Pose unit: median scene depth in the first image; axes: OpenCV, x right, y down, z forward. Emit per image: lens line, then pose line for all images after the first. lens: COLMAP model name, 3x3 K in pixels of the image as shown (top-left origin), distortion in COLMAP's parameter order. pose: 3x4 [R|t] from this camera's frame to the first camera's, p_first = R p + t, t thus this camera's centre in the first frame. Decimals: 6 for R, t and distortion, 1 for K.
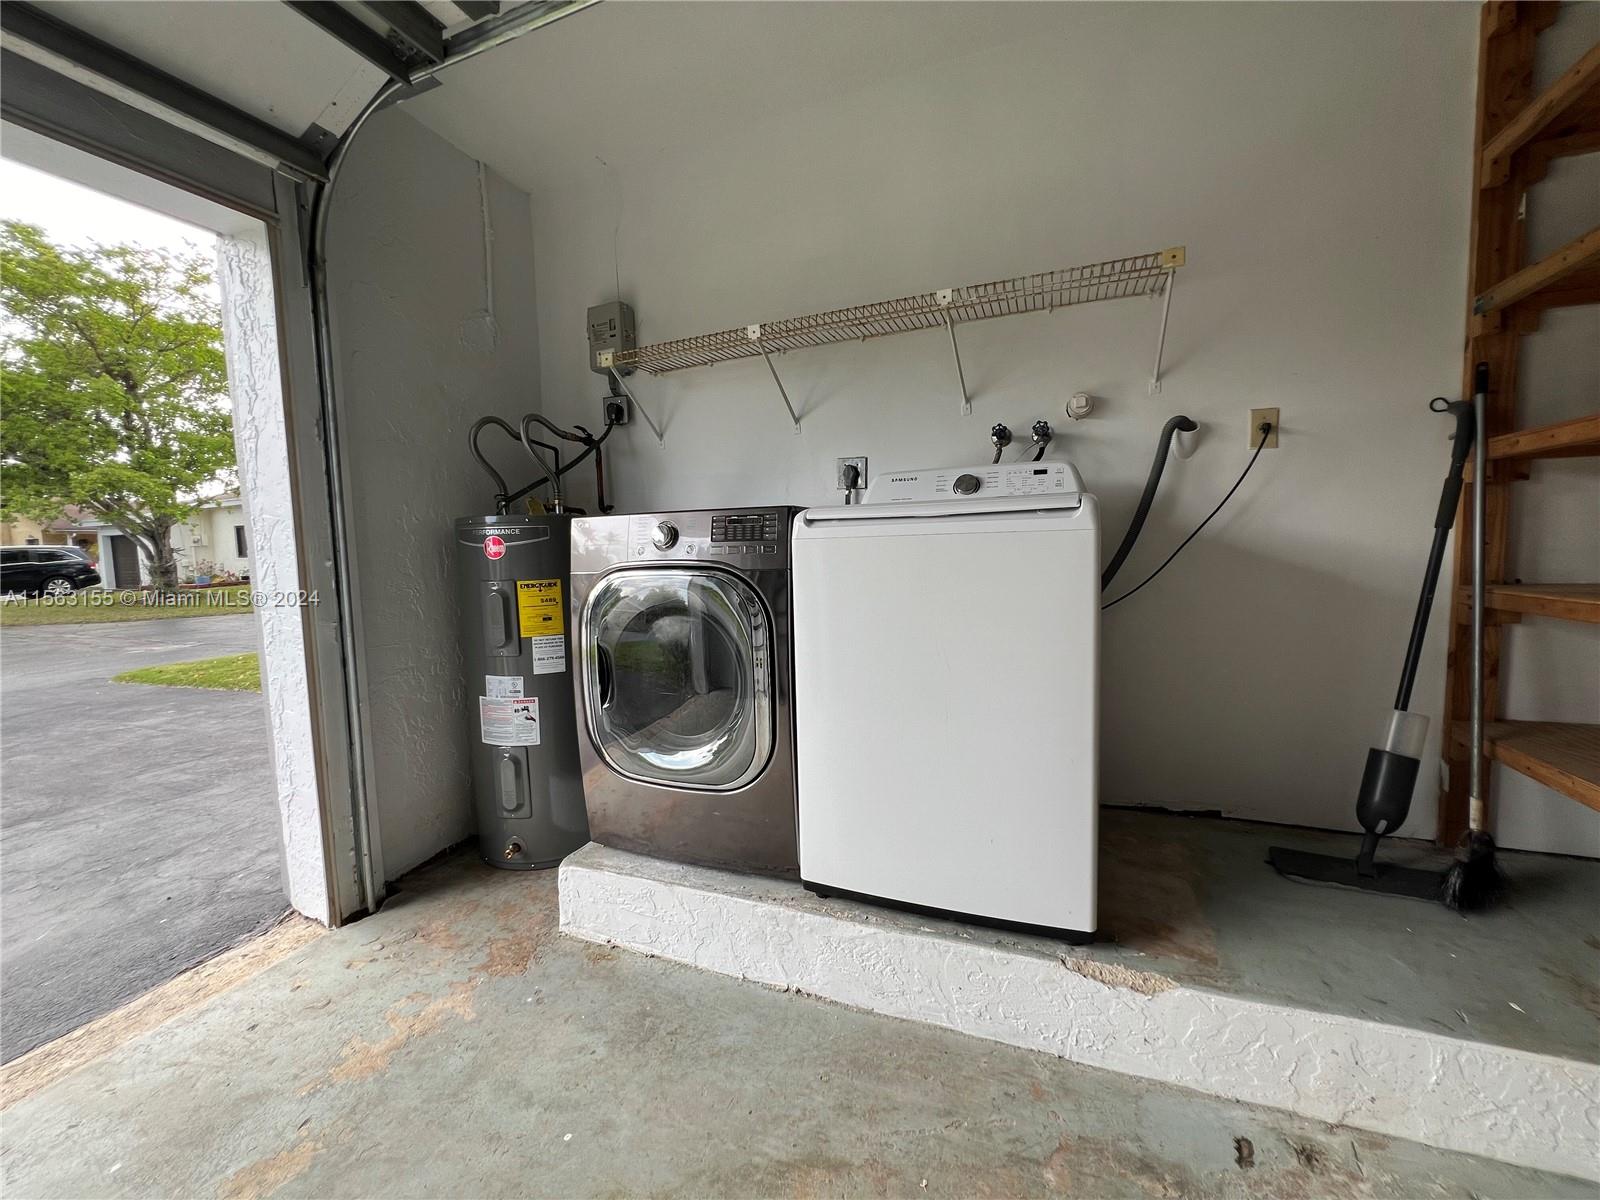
lens RADIAL K [[643.5, 0, 800.0], [0, 643.5, 600.0], [0, 0, 1]] dist [-0.000668, 0.000510]
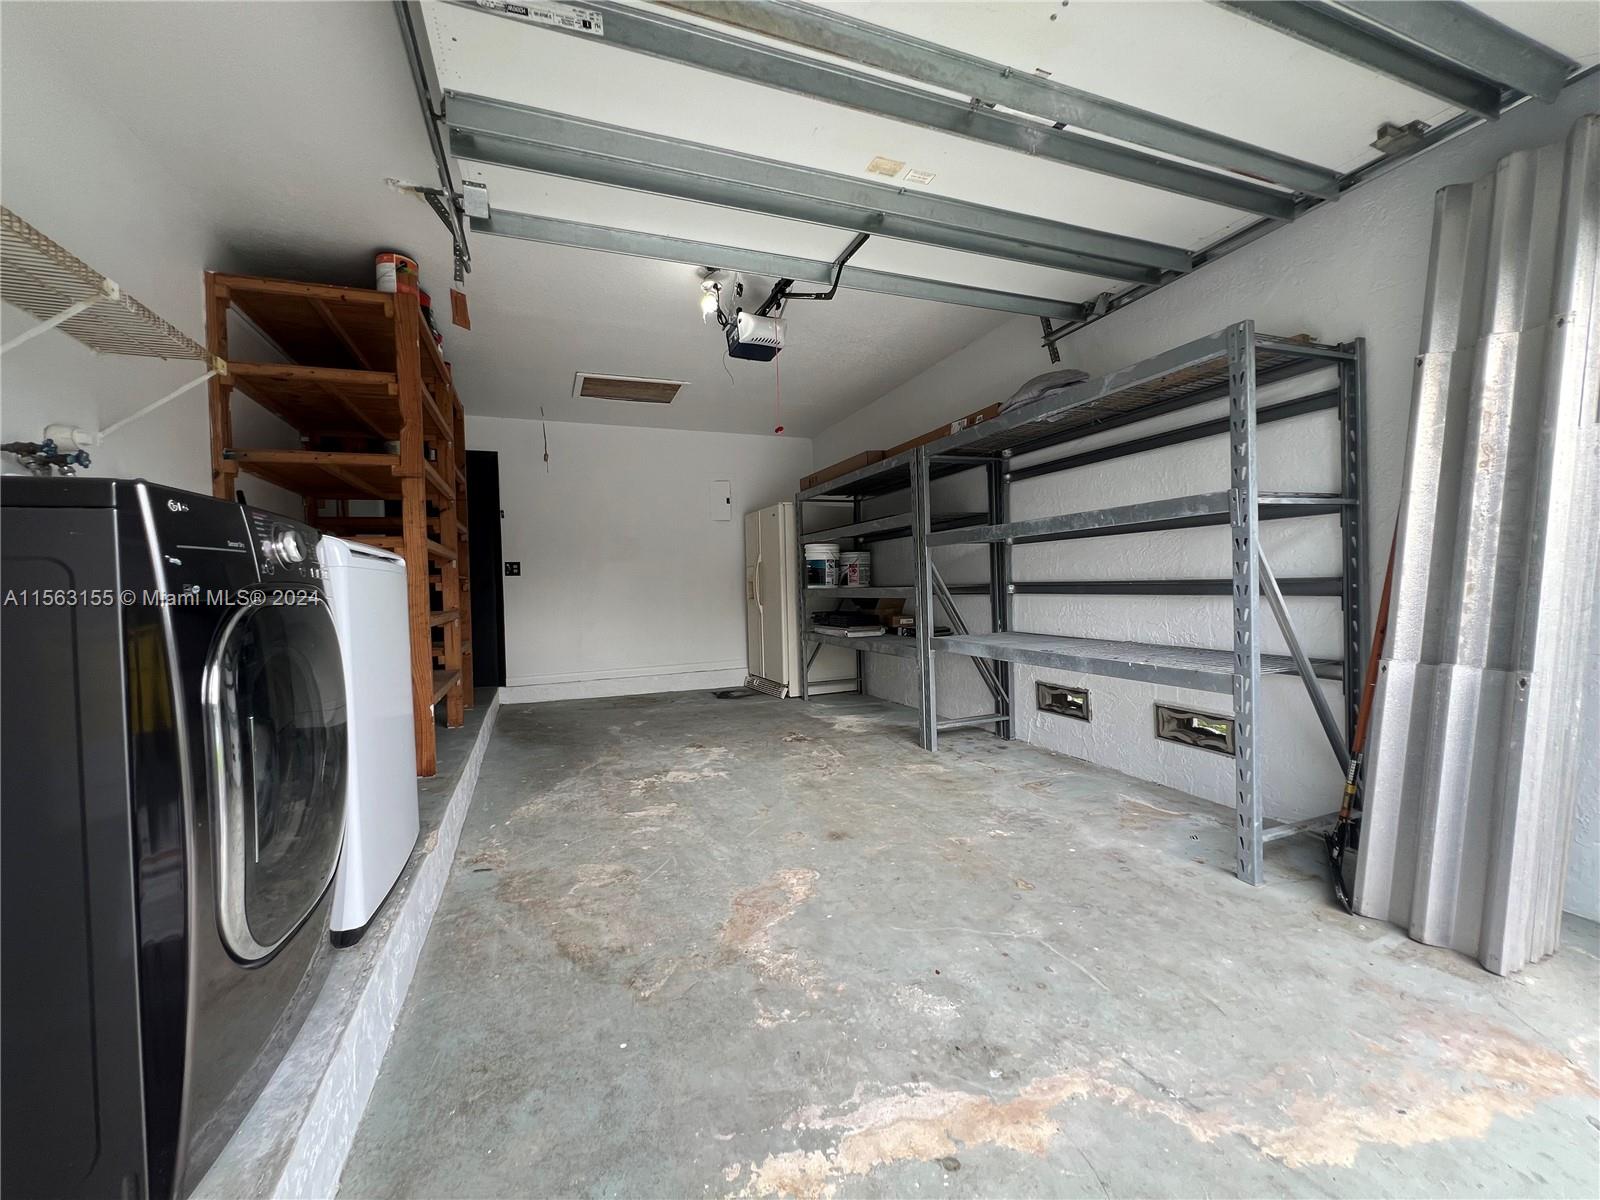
lens RADIAL K [[643.5, 0, 800.0], [0, 643.5, 600.0], [0, 0, 1]] dist [-0.000668, 0.000510]
pose [[-0.687690, 0.036216, 0.725101, -1.530882], [0.106383, 0.993001, 0.051299, -0.027225], [-0.718168, 0.112416, -0.686730, 1.529307]]
